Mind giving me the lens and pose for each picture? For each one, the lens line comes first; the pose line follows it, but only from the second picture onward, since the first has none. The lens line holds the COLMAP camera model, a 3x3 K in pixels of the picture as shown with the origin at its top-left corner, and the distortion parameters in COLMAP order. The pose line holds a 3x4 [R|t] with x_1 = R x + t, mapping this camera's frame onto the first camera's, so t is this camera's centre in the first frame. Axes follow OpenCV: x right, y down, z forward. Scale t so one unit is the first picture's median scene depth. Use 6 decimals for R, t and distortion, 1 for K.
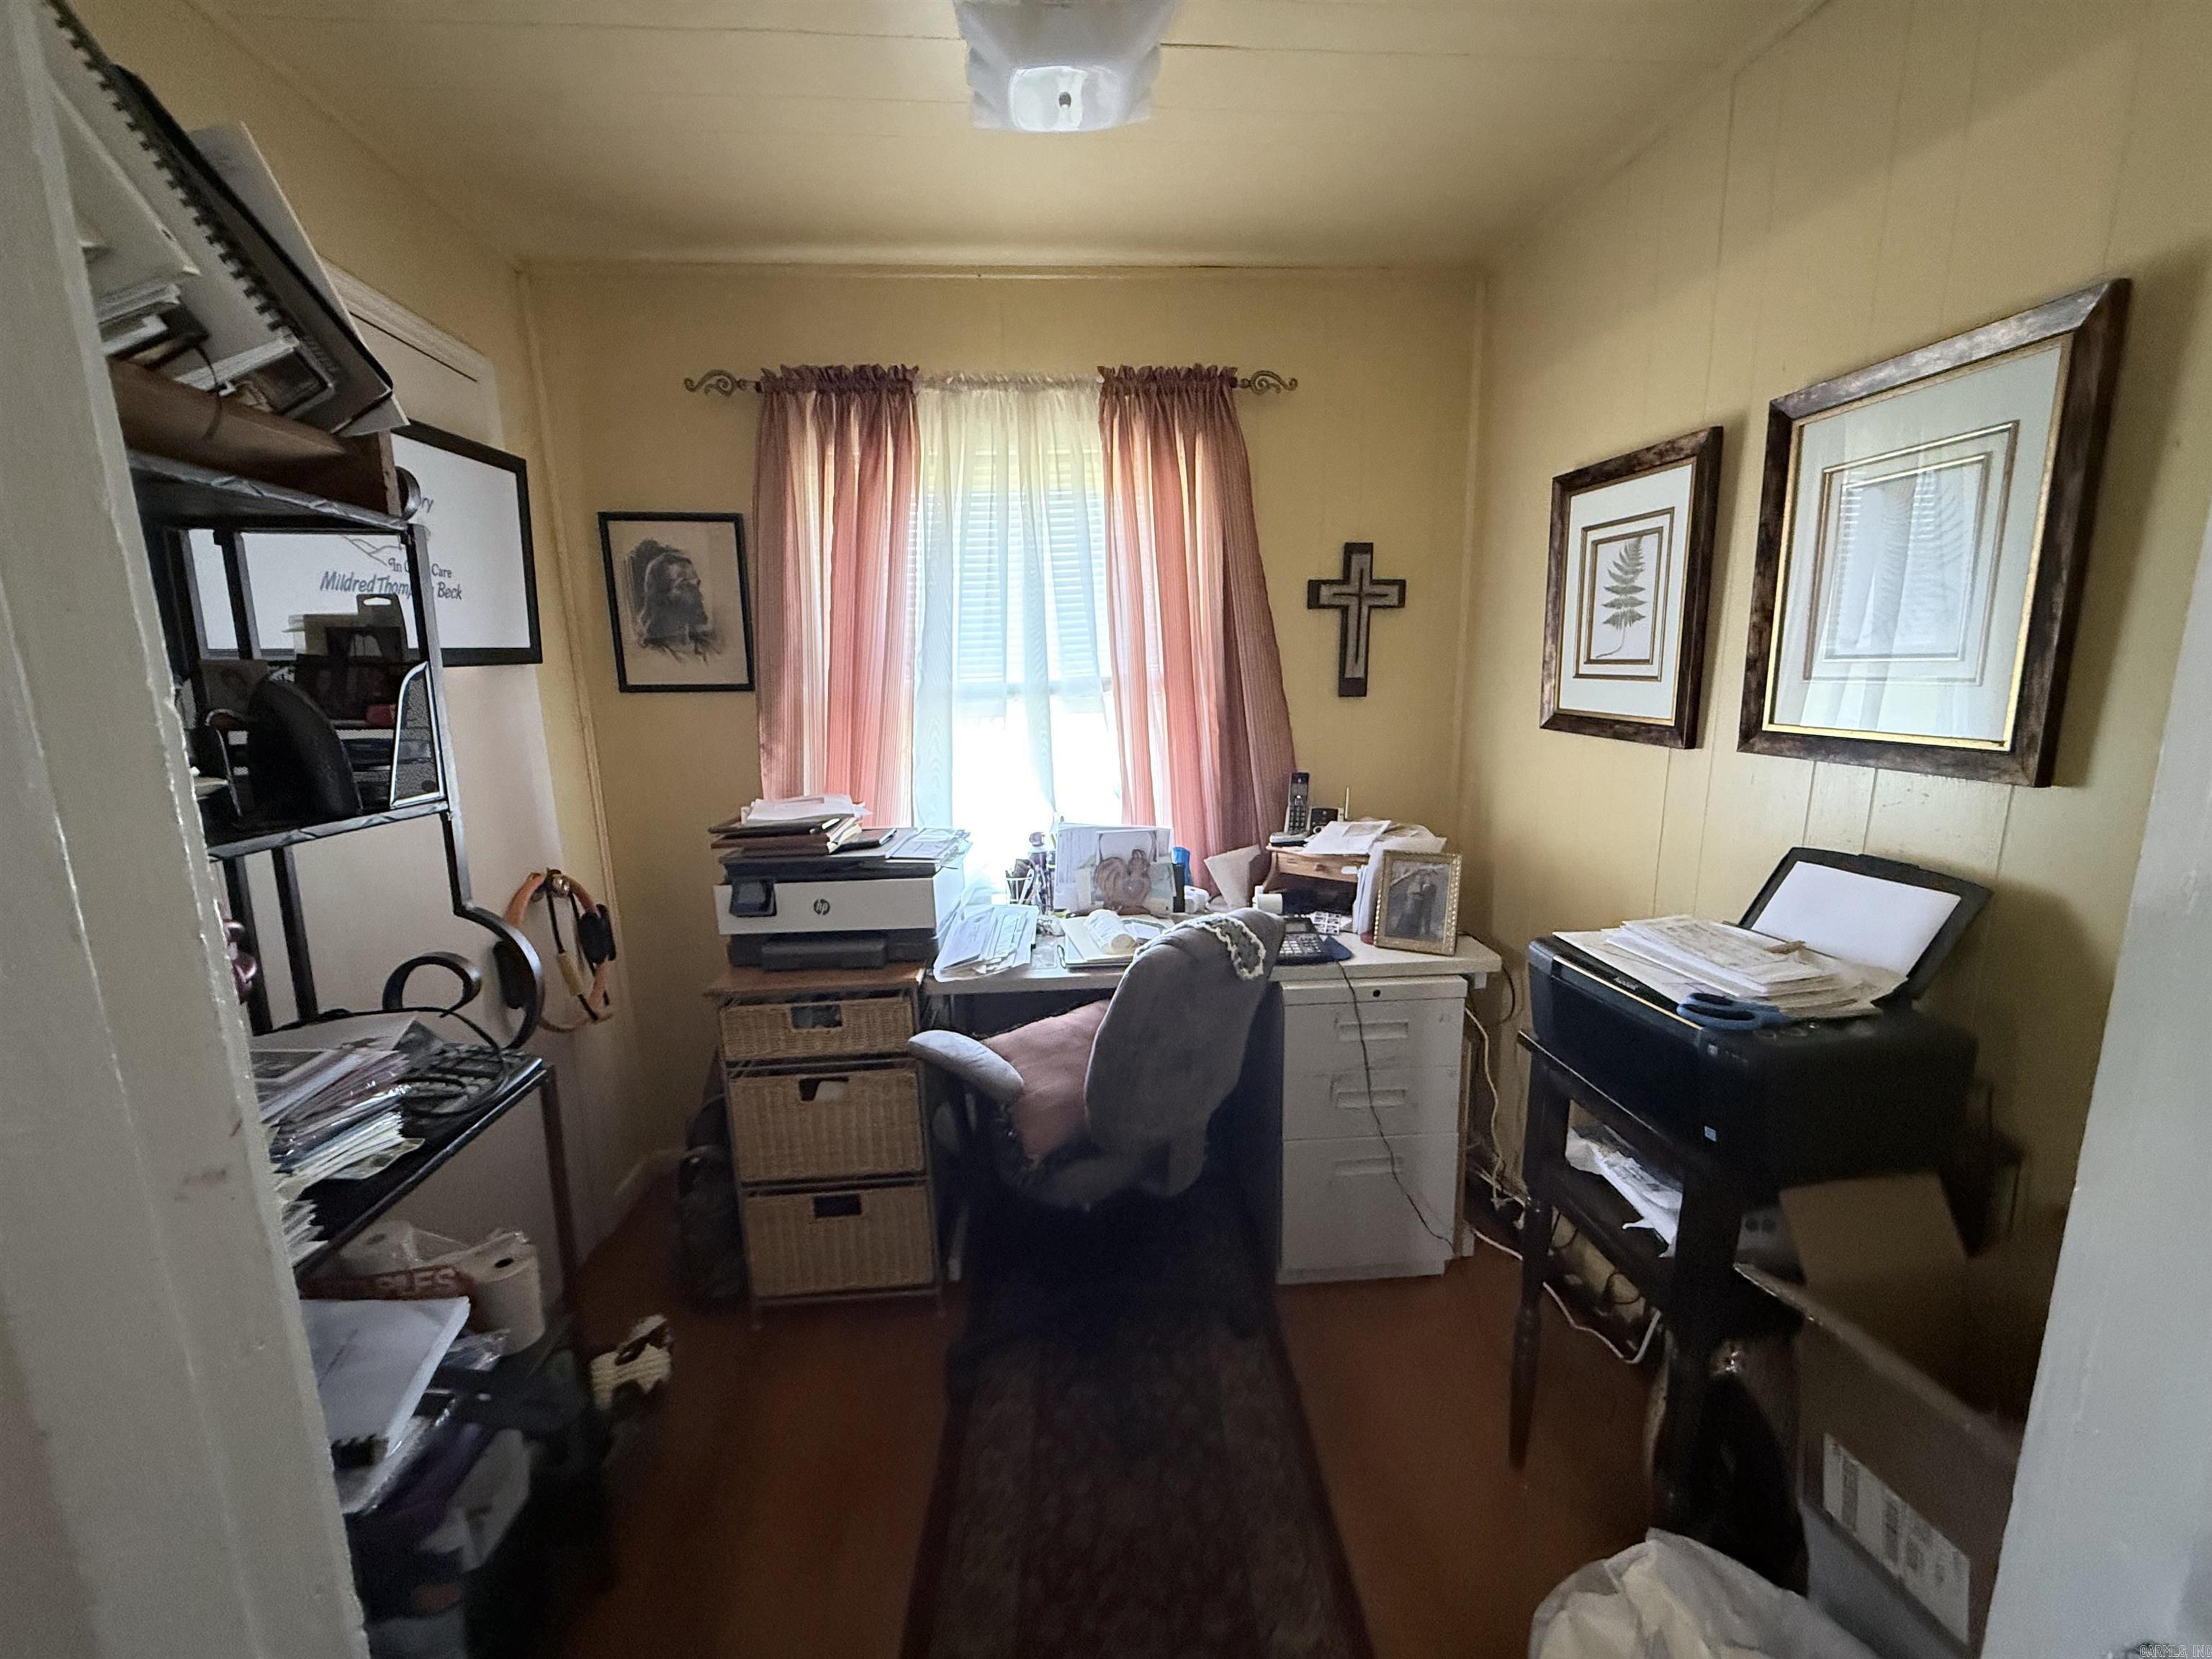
lens RADIAL K [[886.0, 0, 1098.3], [0, 886.0, 834.0], [0, 0, 1]] dist [0.000715, 0.000133]
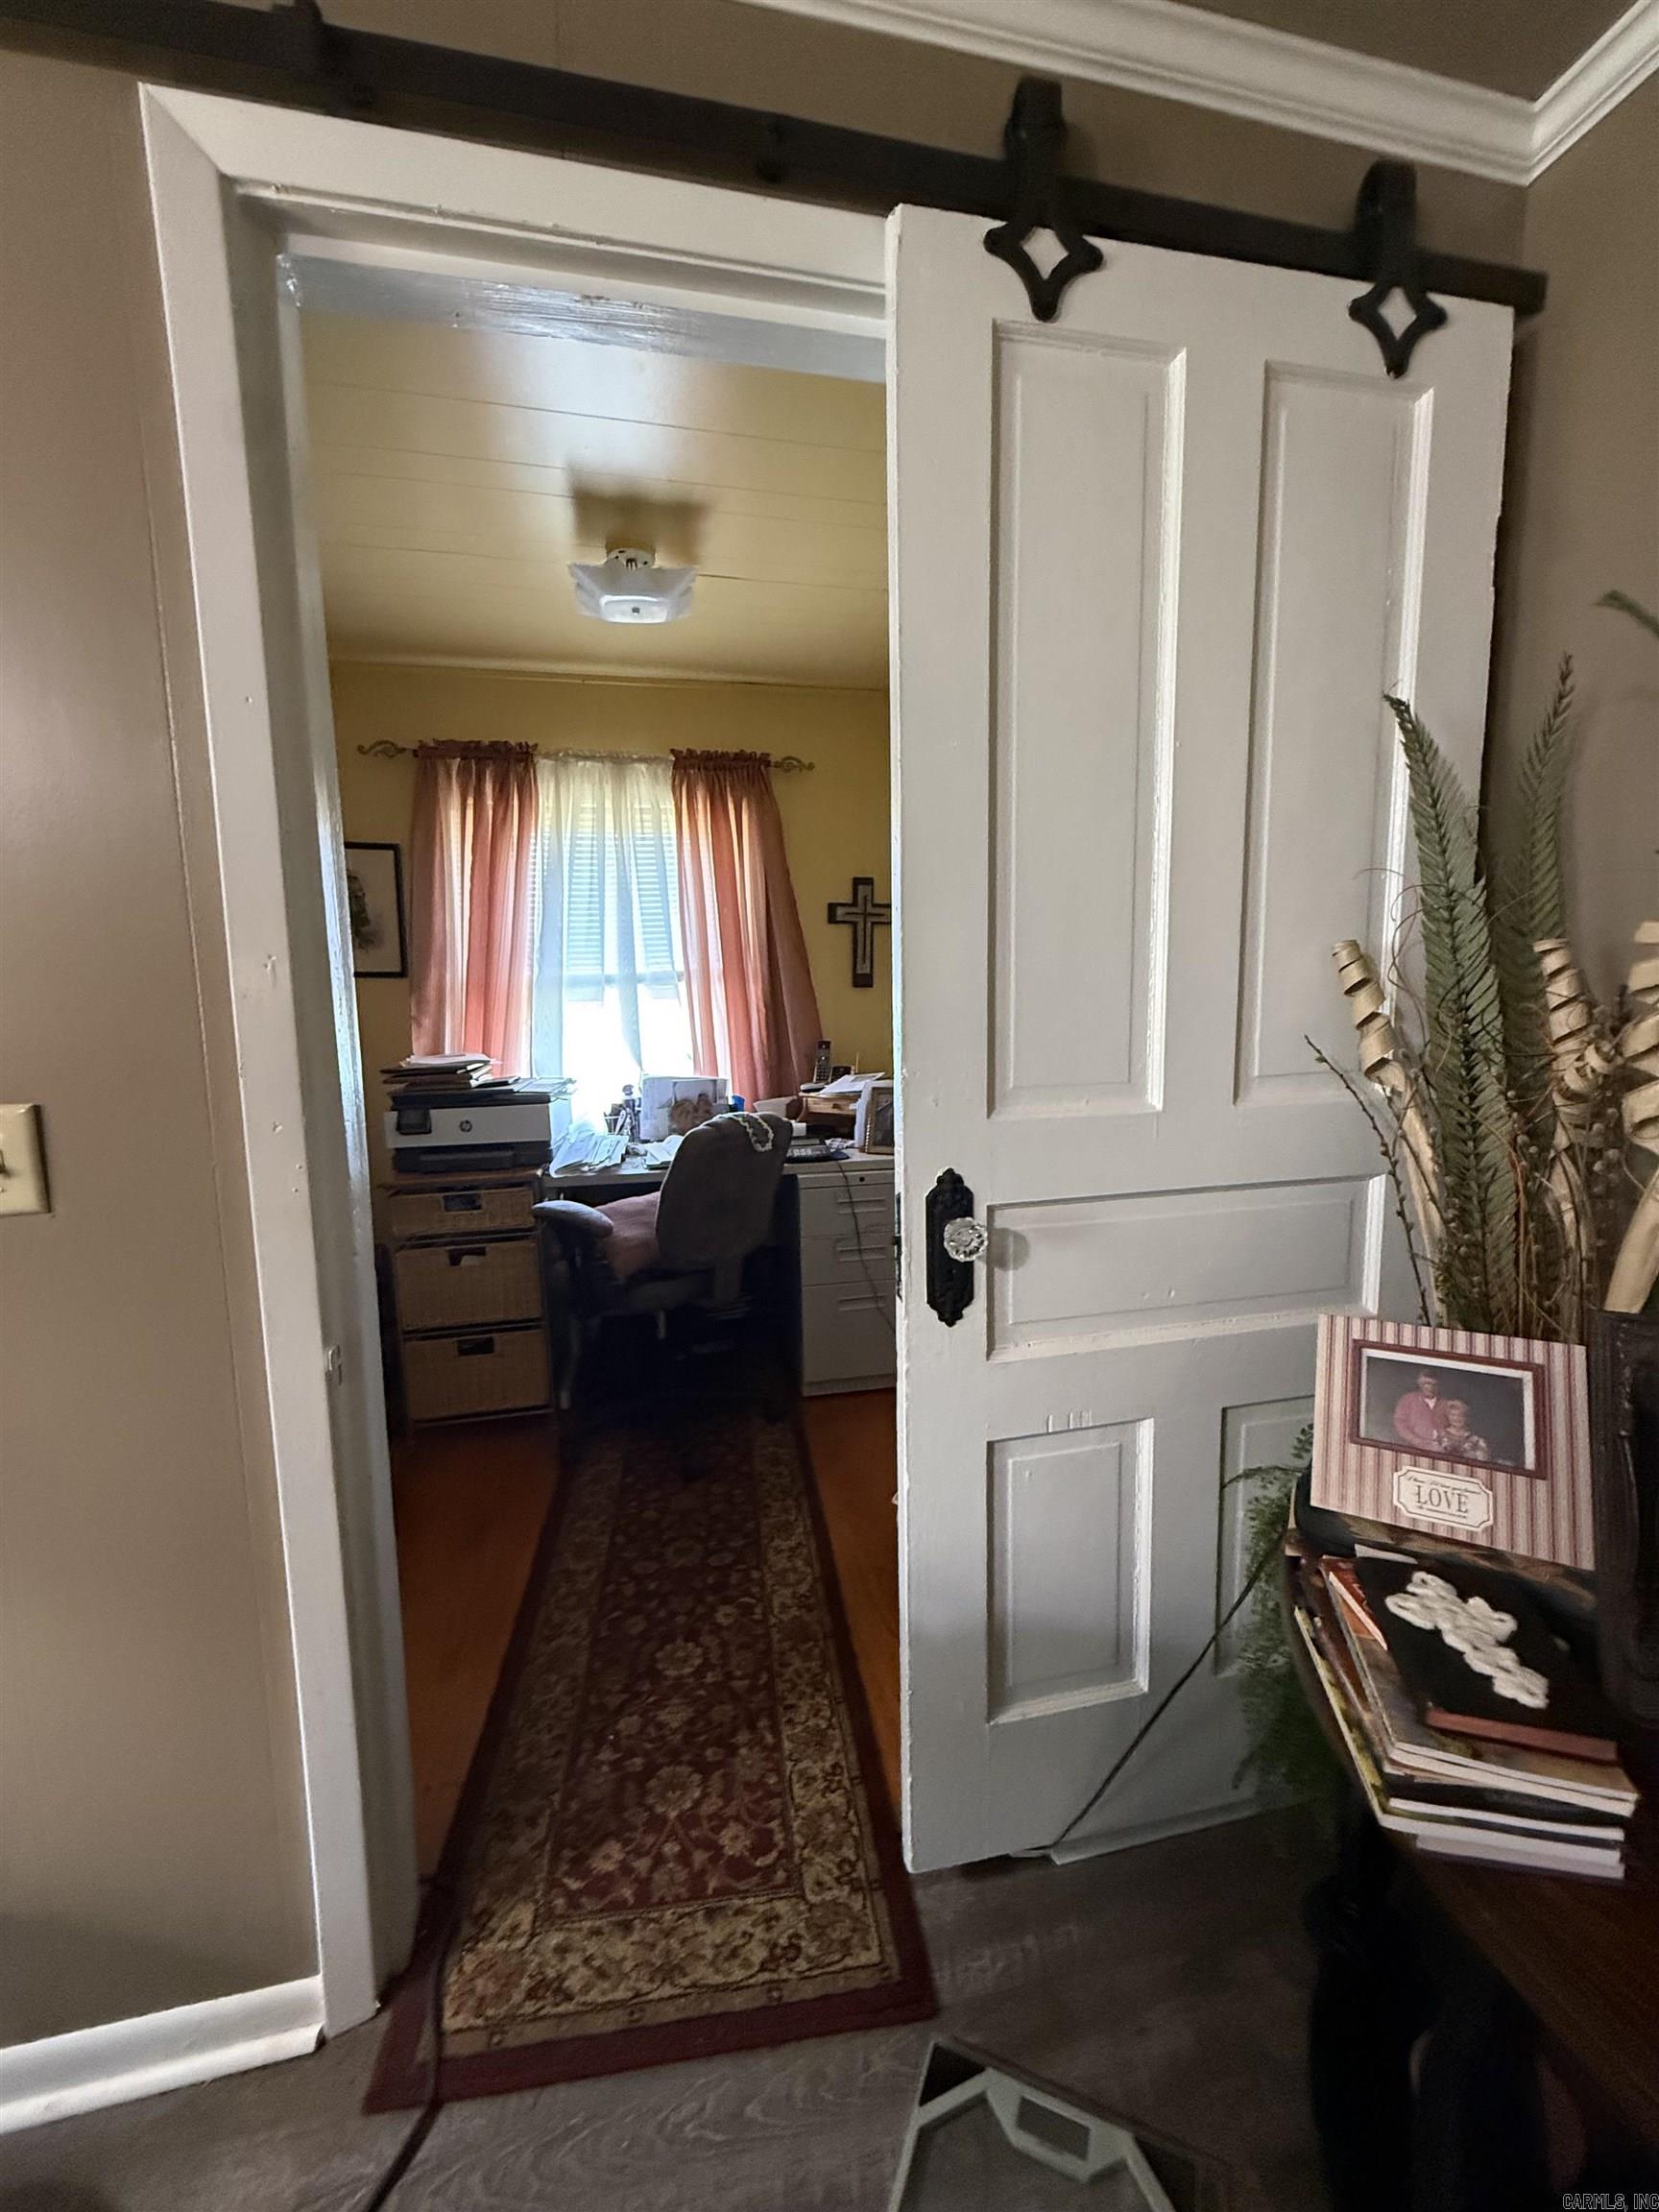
lens RADIAL K [[886.0, 0, 829.5], [0, 886.0, 1106.0], [0, 0, 1]] dist [0.000715, 0.000133]
pose [[0.990764, -0.009359, 0.135277, 0.055320], [0.017752, 0.997982, -0.060965, 0.127355], [-0.134434, 0.062804, 0.988930, -0.388728]]
